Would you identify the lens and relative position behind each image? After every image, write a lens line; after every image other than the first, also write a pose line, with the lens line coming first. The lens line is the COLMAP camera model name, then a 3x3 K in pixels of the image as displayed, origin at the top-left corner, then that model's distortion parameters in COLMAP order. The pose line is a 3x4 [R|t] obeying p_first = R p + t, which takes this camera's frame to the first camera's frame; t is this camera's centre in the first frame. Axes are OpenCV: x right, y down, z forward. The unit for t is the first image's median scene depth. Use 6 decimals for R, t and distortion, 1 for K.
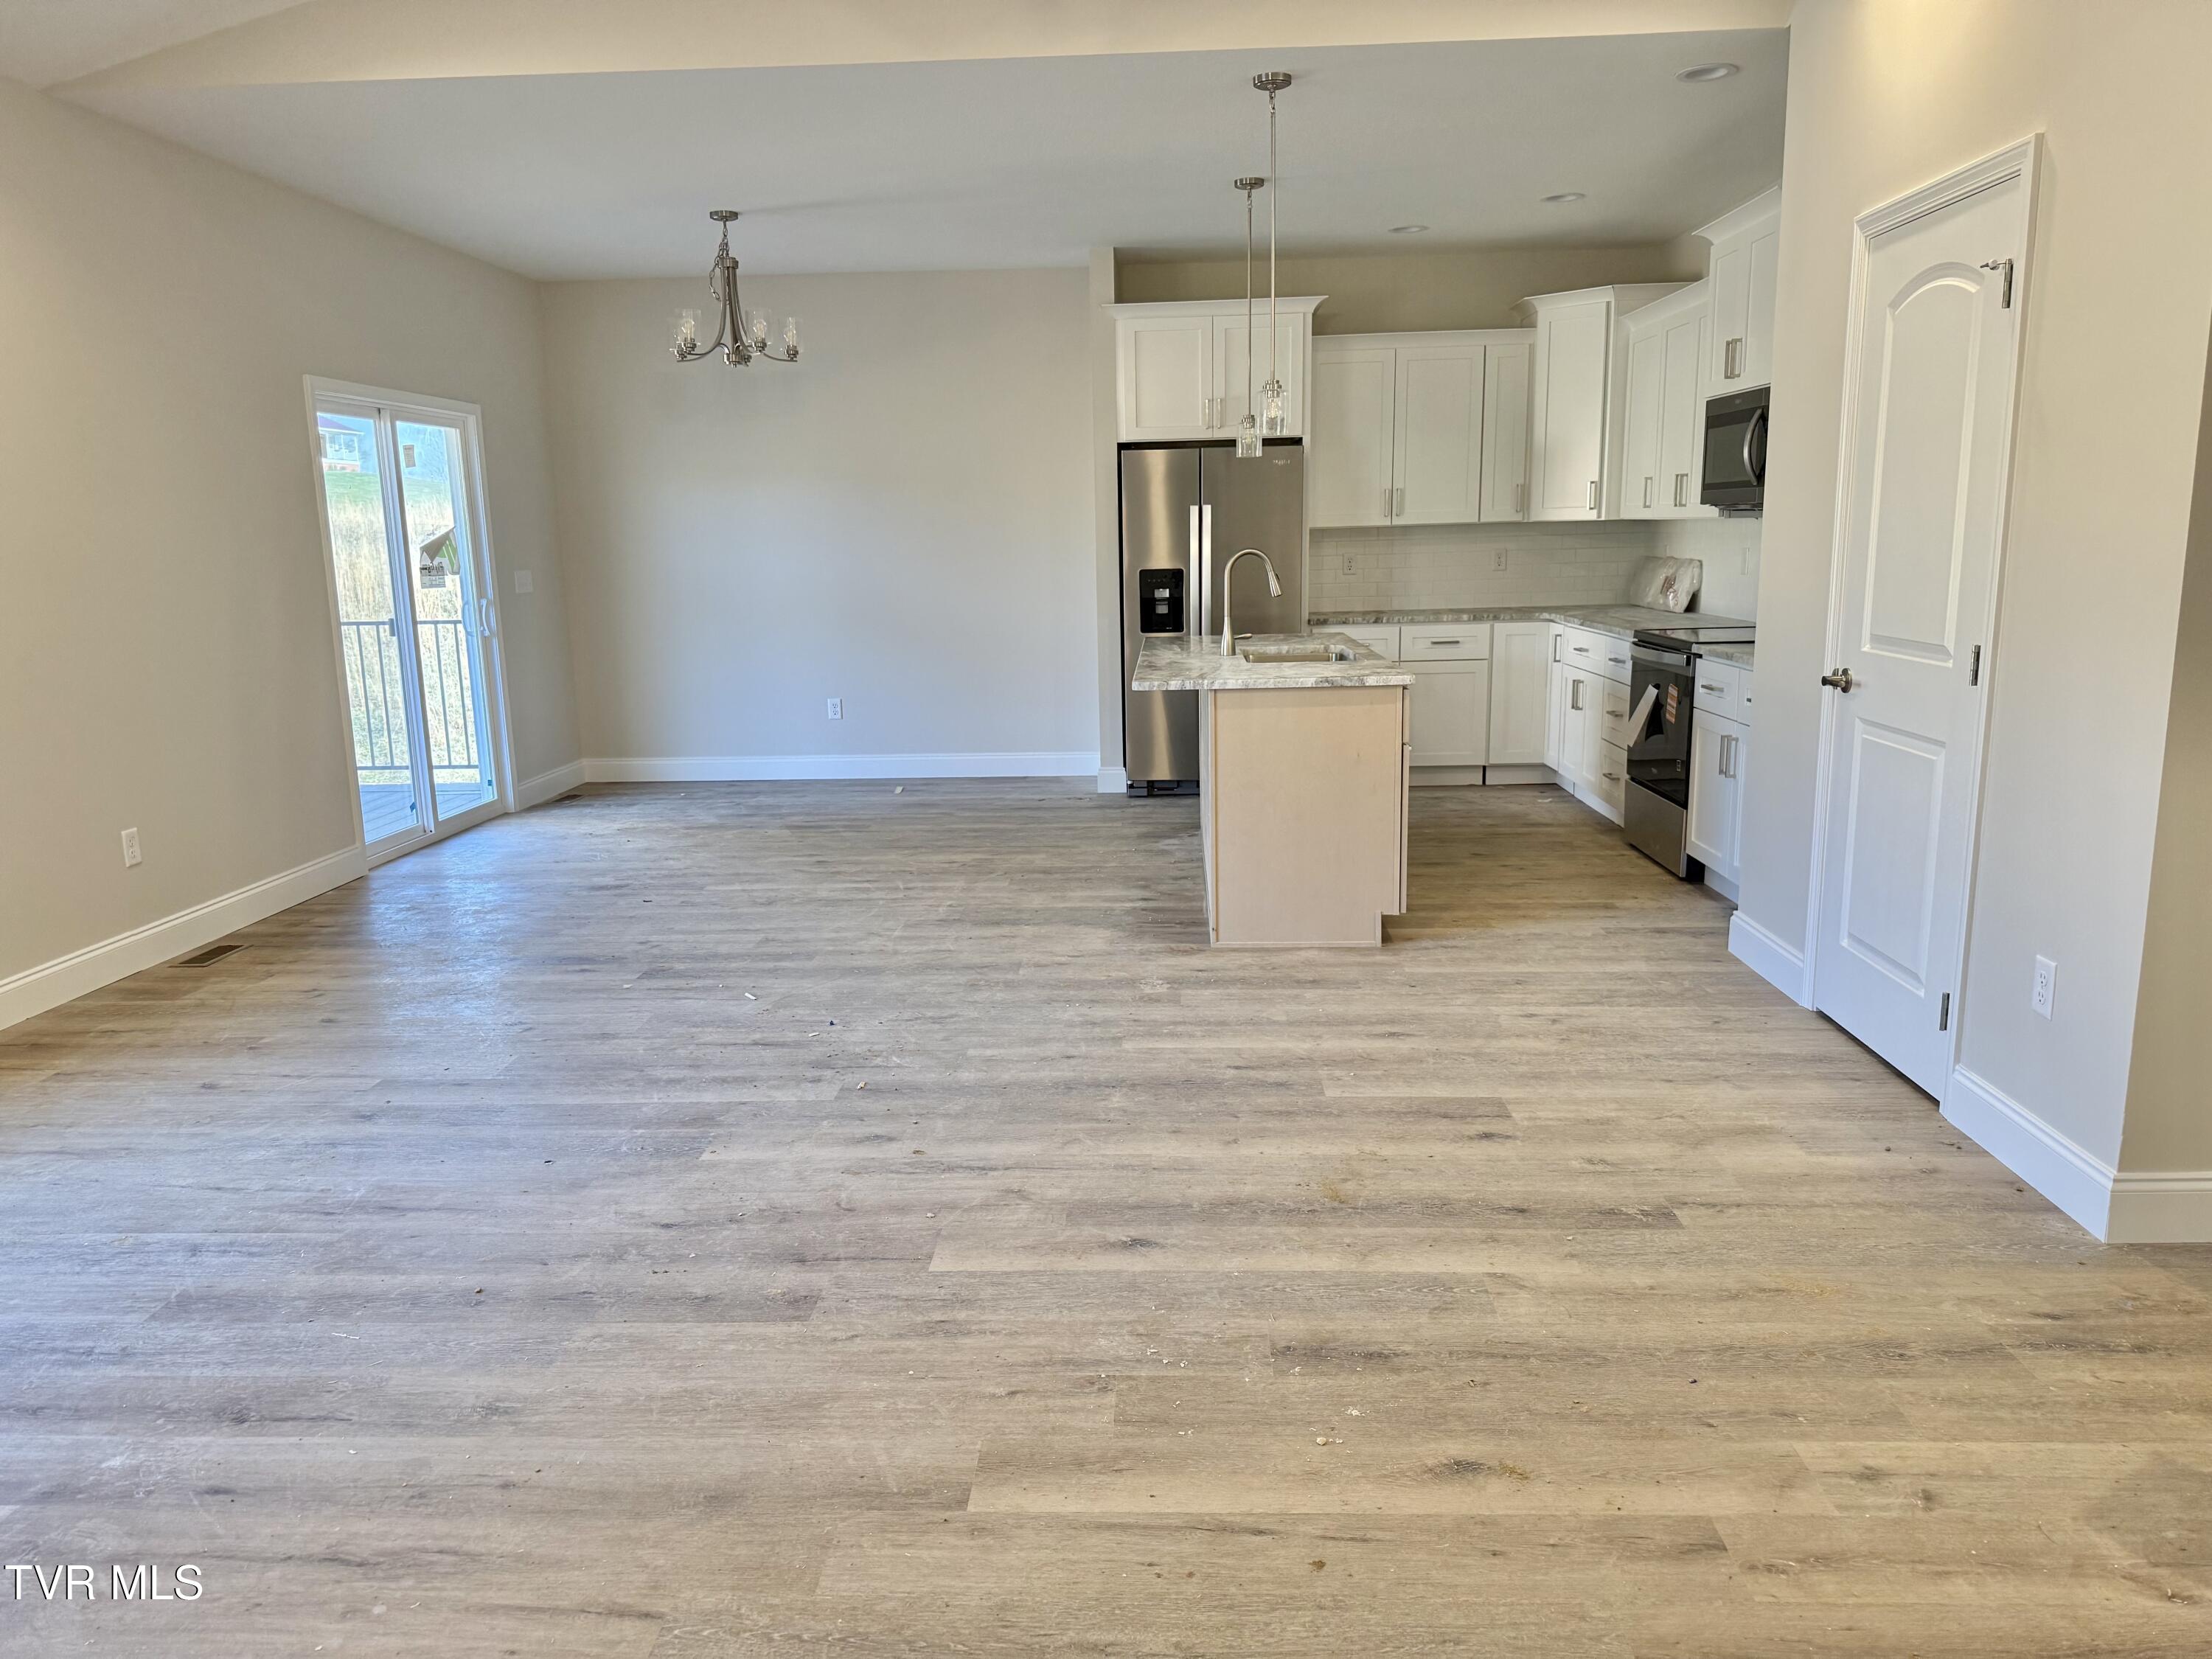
lens RADIAL K [[1552.1, 0, 1099.3], [0, 1552.1, 830.3], [0, 0, 1]] dist [0.062279, -0.069922]
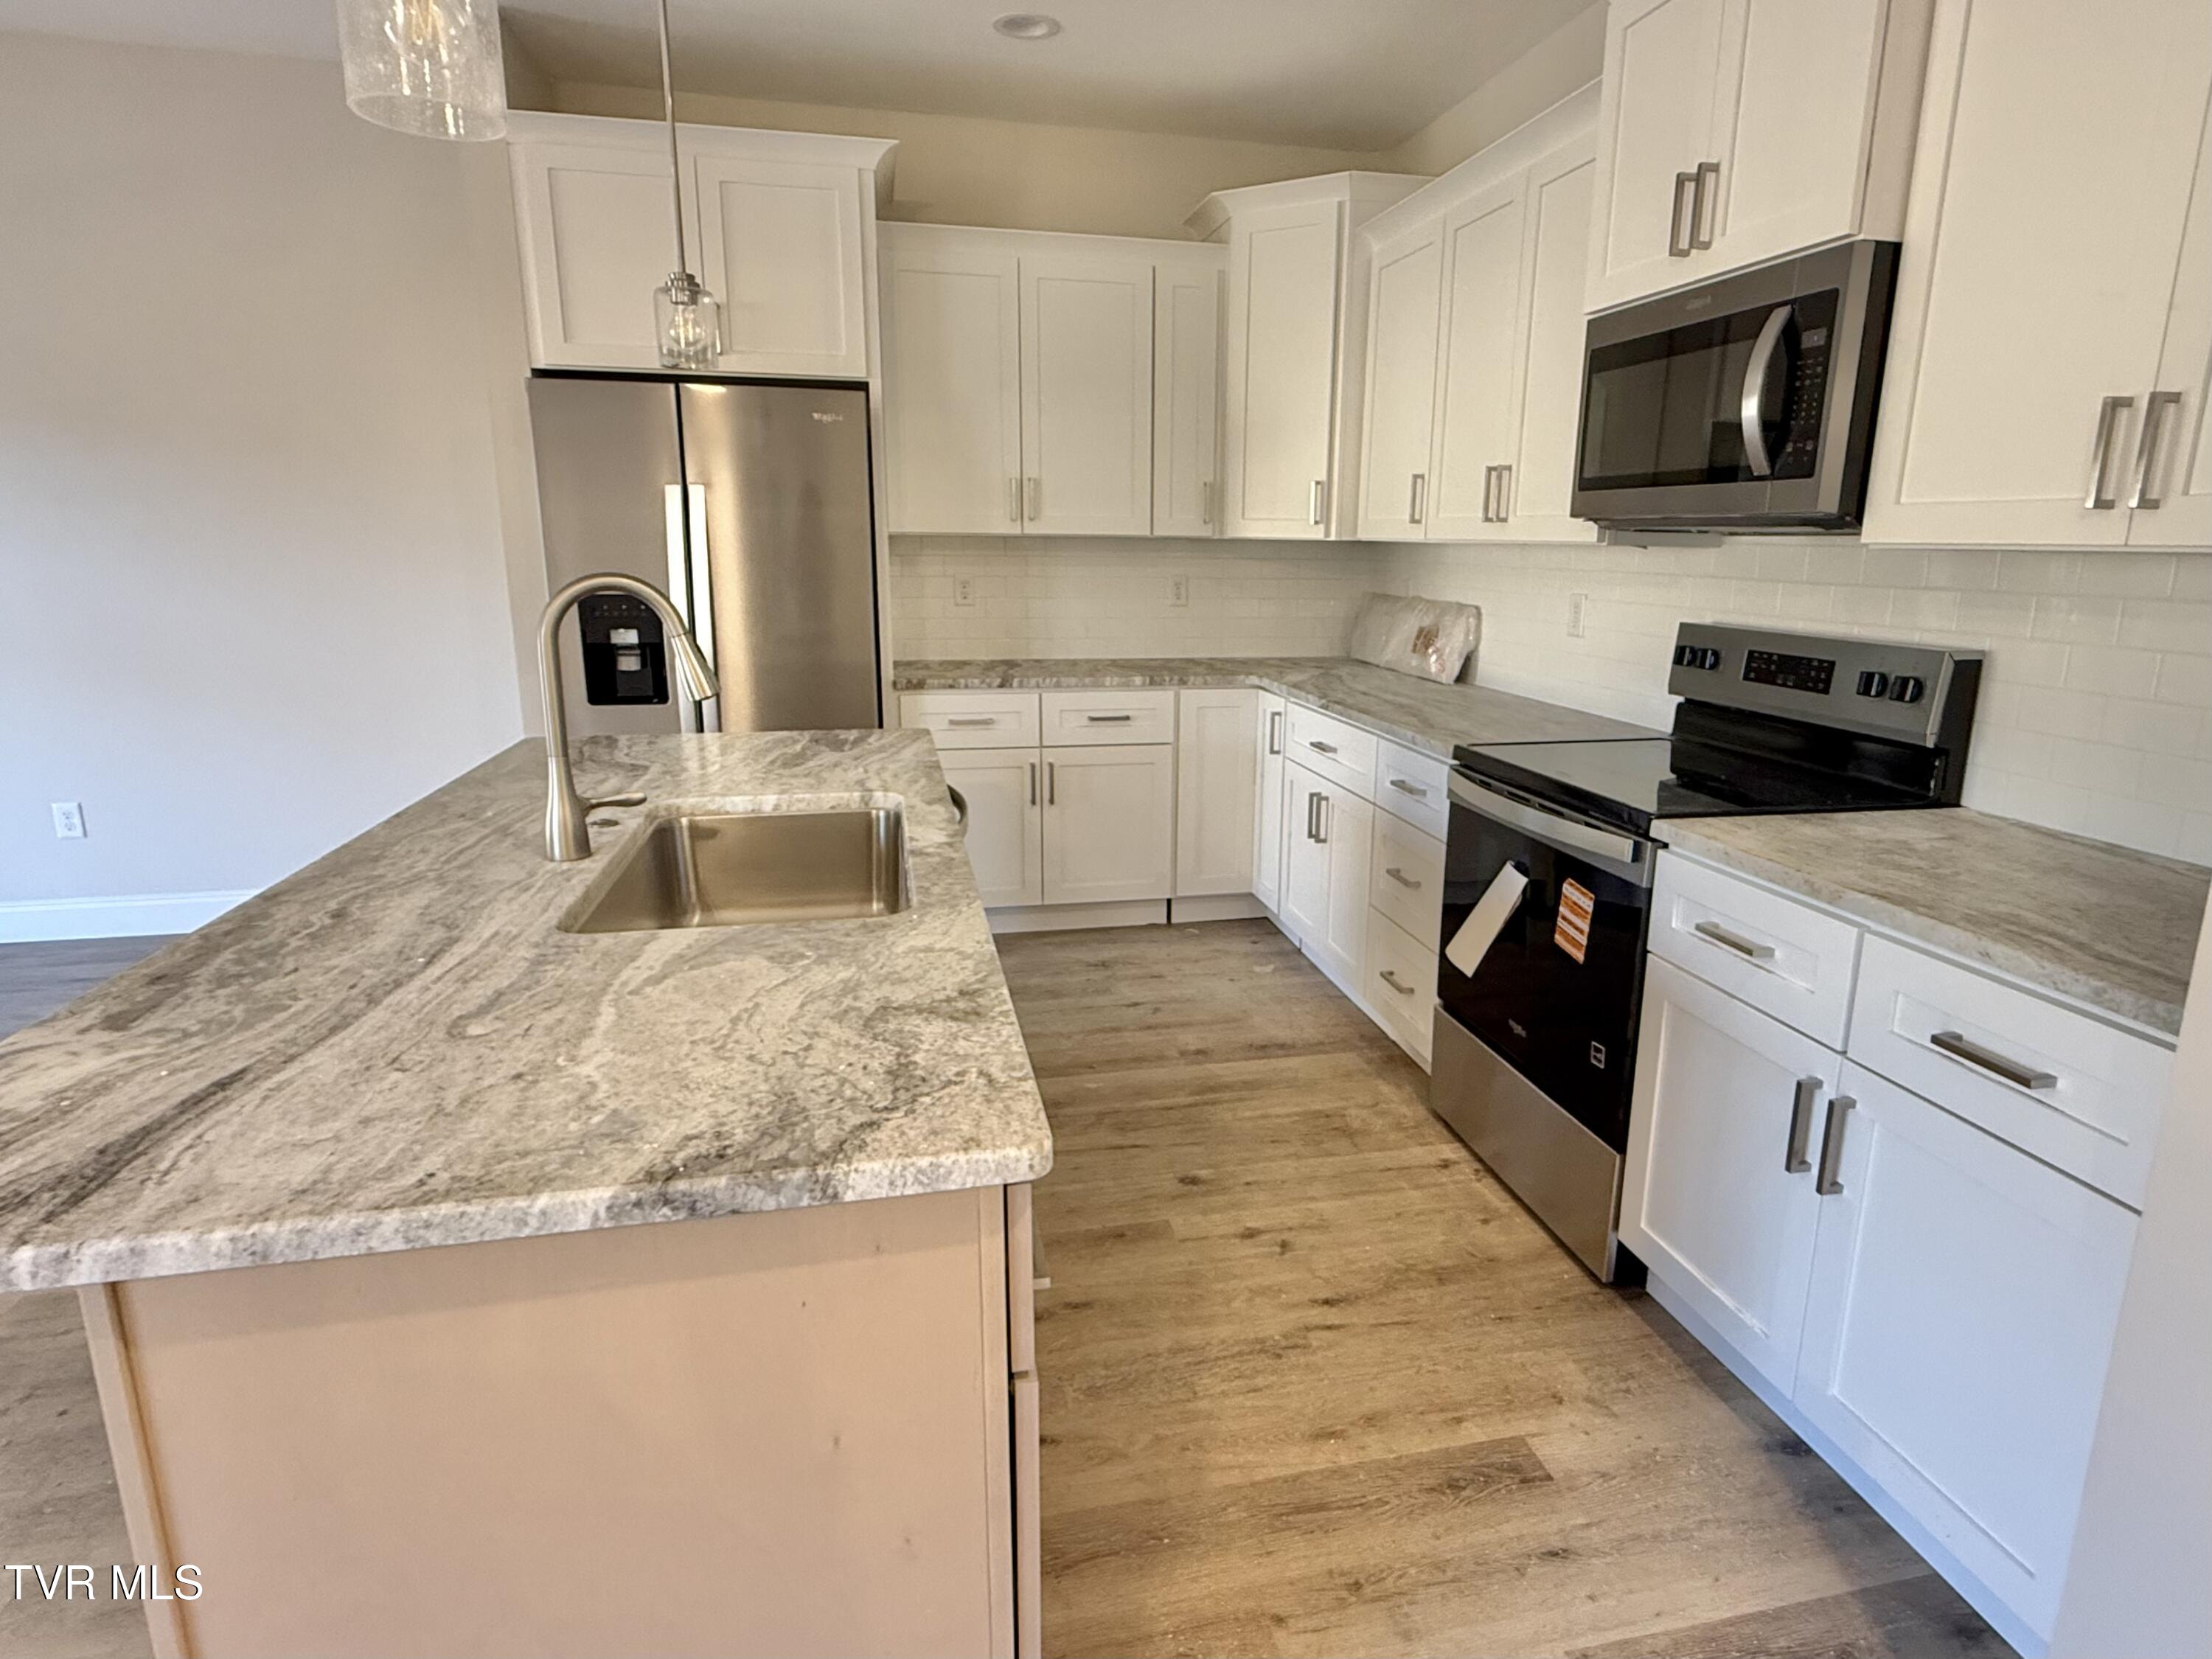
lens RADIAL K [[1192.5, 0, 1188.8], [0, 1192.5, 820.5], [0, 0, 1]] dist [-0.004953, -0.000707]
pose [[0.956235, -0.029404, 0.291118, 0.199133], [0.018391, 0.999010, 0.040496, -0.180509], [-0.292020, -0.033370, 0.955830, 0.945974]]
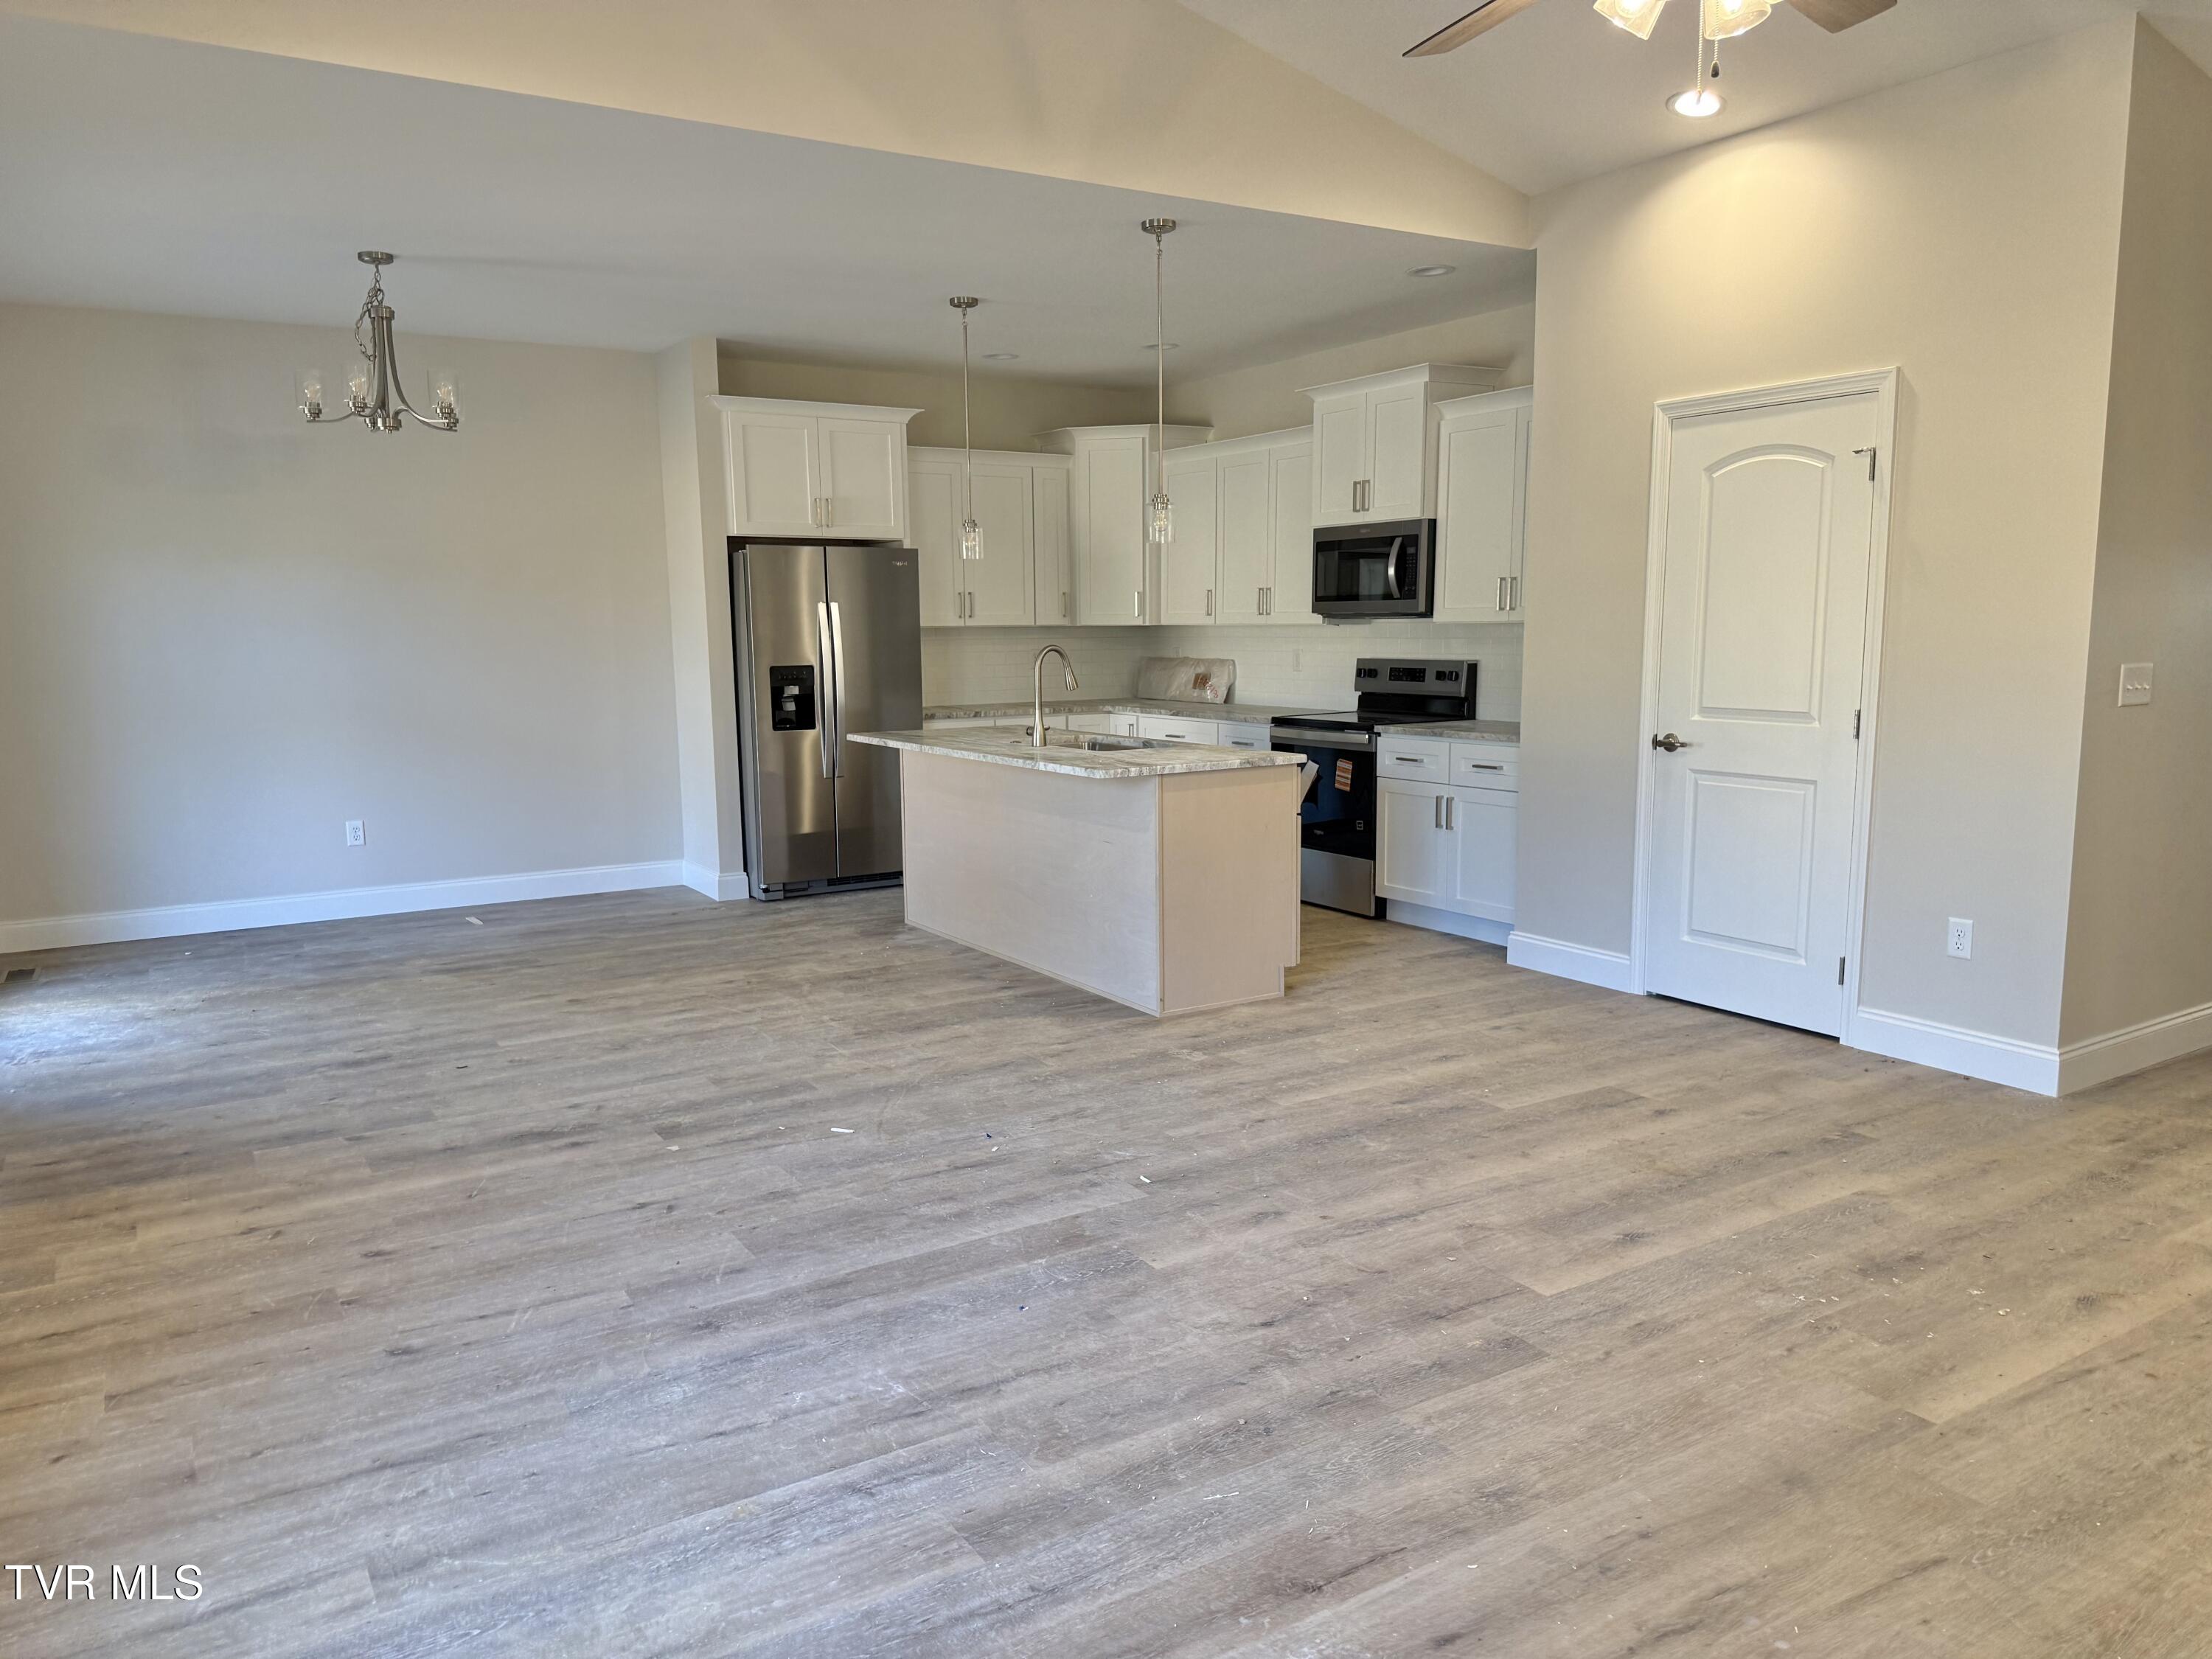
lens RADIAL K [[1552.1, 0, 1102.3], [0, 1552.1, 837.4], [0, 0, 1]] dist [0.062279, -0.069922]
pose [[0.821335, -0.065362, 0.566690, -0.654084], [0.099909, 0.994541, -0.030094, -0.022210], [-0.561629, 0.081335, 0.823381, 0.169971]]
